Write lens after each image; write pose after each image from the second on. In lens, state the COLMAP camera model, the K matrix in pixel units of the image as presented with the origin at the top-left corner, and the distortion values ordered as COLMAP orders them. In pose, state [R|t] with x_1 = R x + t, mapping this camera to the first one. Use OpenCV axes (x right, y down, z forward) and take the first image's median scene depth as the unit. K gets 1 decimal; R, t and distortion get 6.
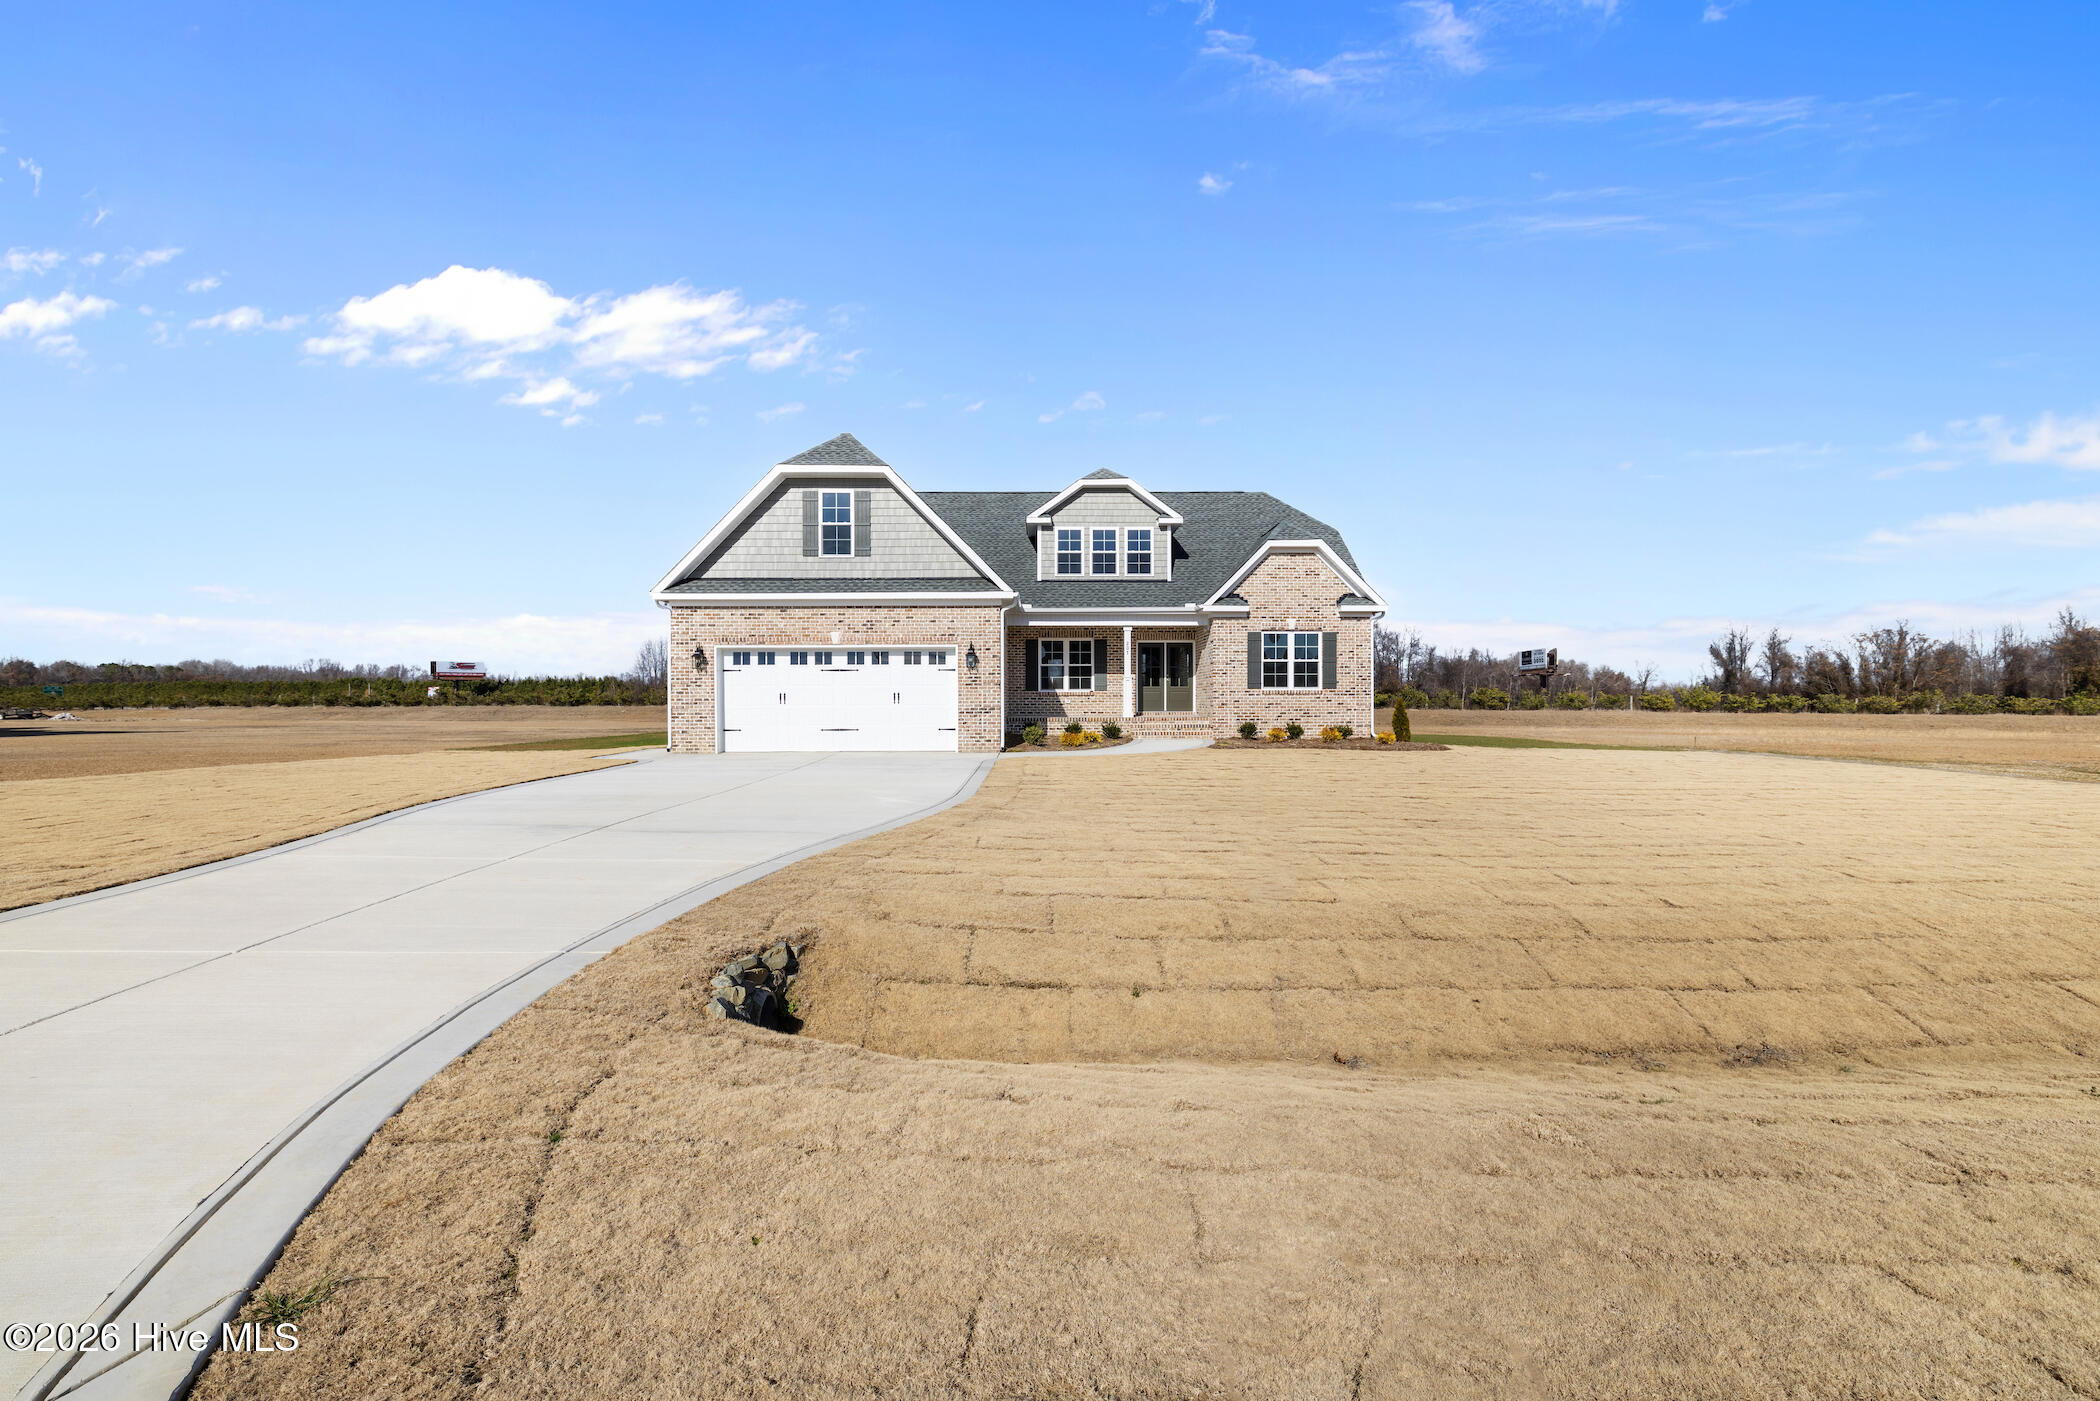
lens RADIAL K [[989.5, 0, 1050.1], [0, 989.5, 695.8], [0, 0, 1]] dist [-0.000658, 0.000435]
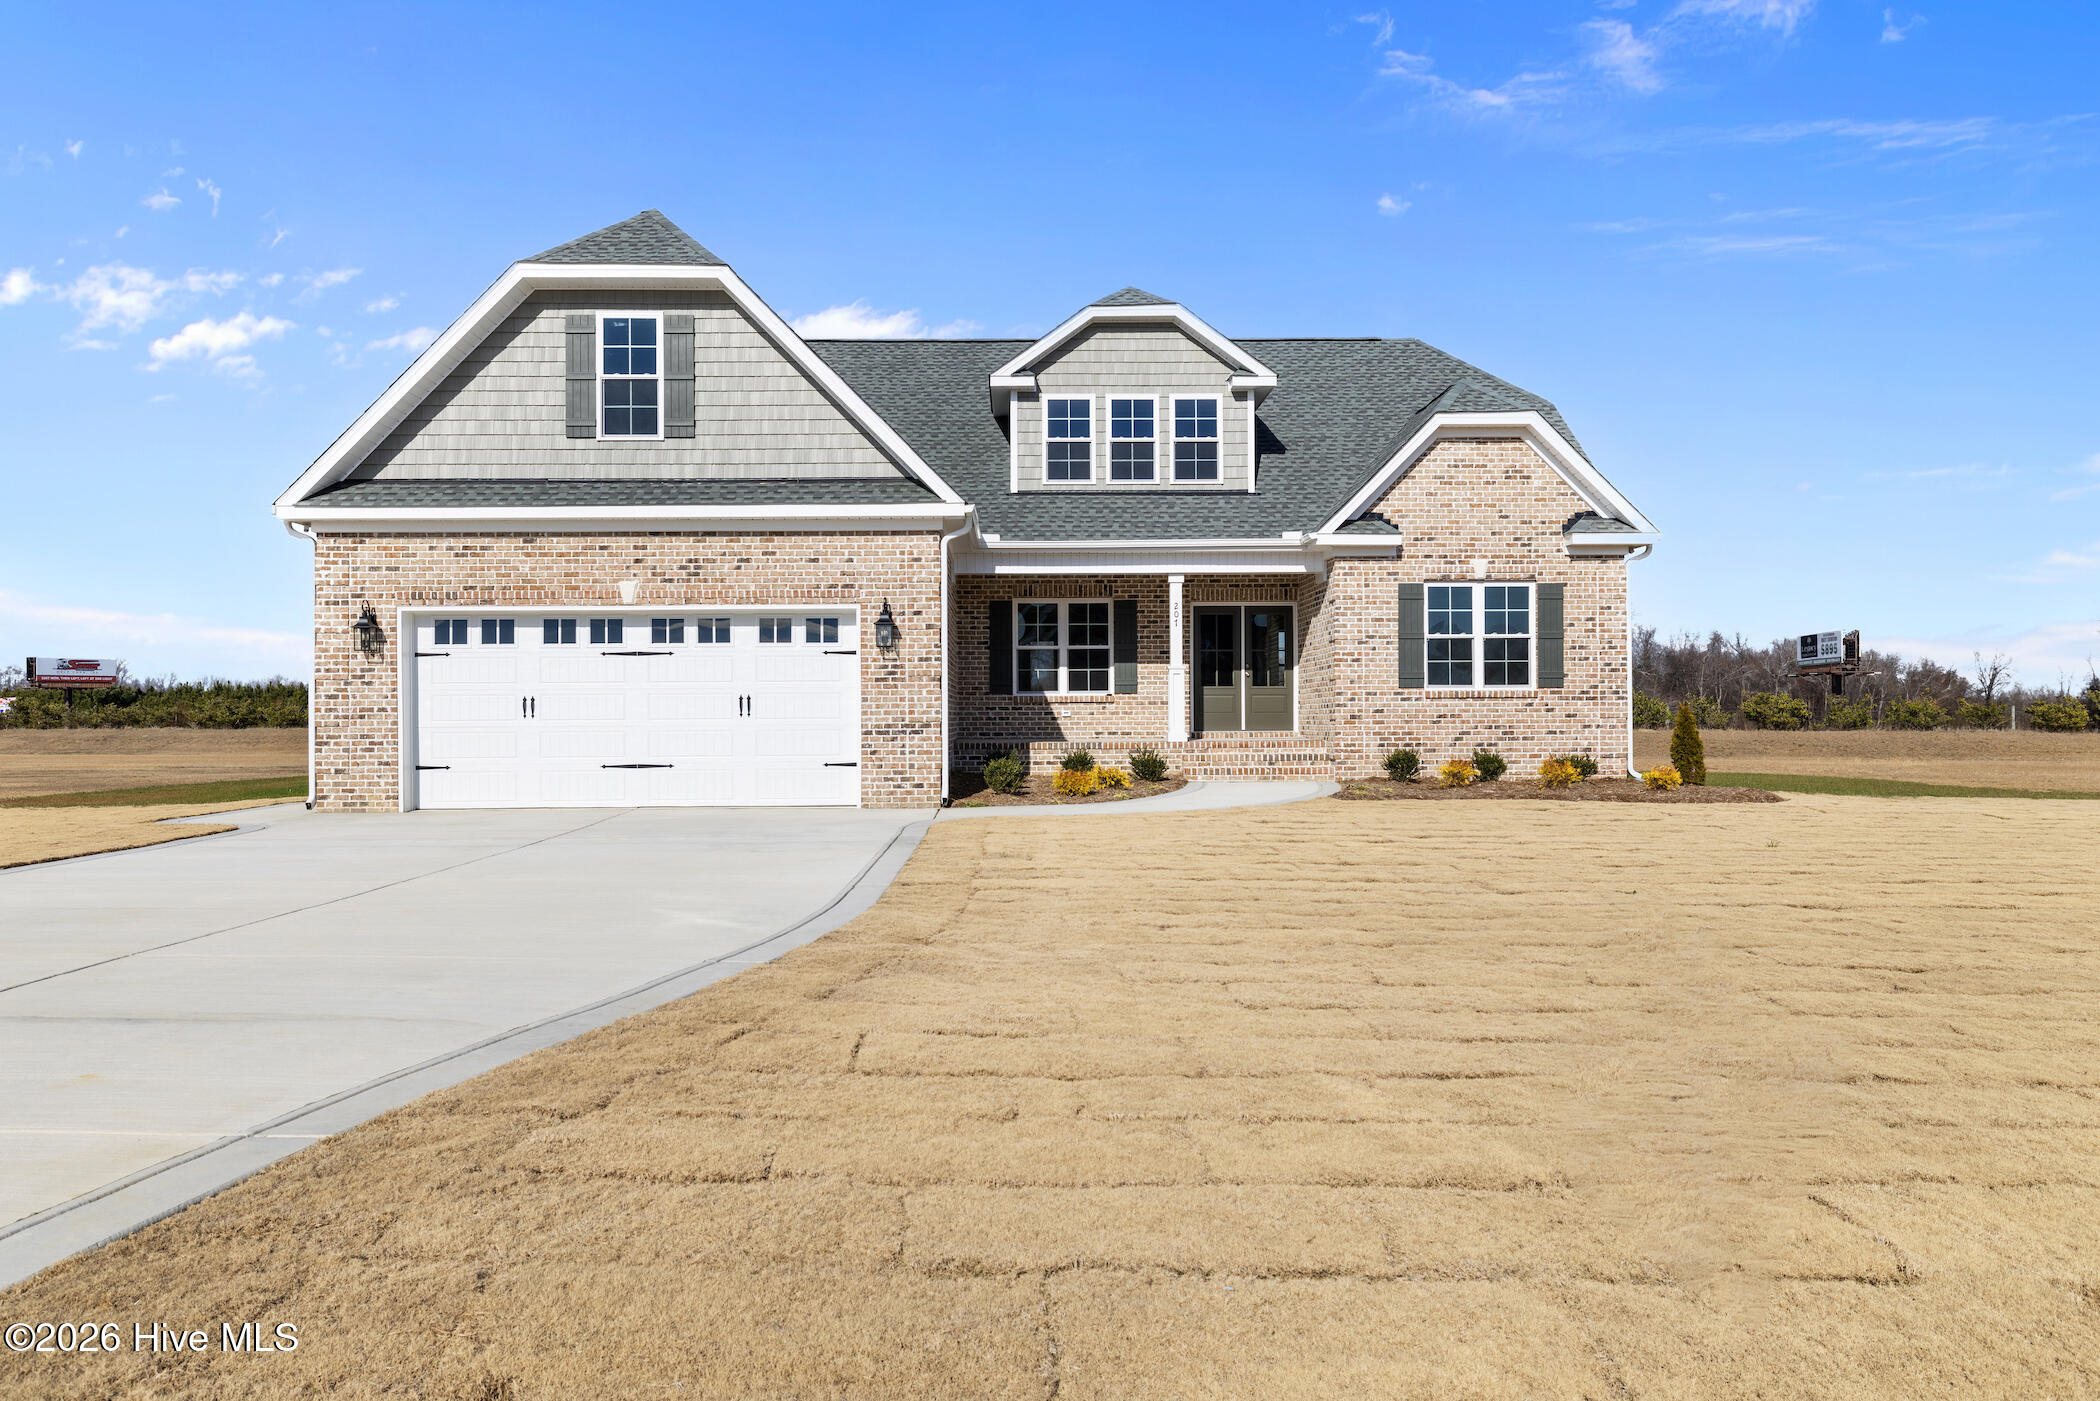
lens RADIAL K [[1564.6, 0, 1051.6], [0, 1564.6, 704.4], [0, 0, 1]] dist [0.024243, -0.001892]
pose [[0.999920, -0.002297, 0.012413, -0.001315], [0.002355, 0.999987, -0.004612, 0.005314], [-0.012403, 0.004641, 0.999912, 0.147708]]
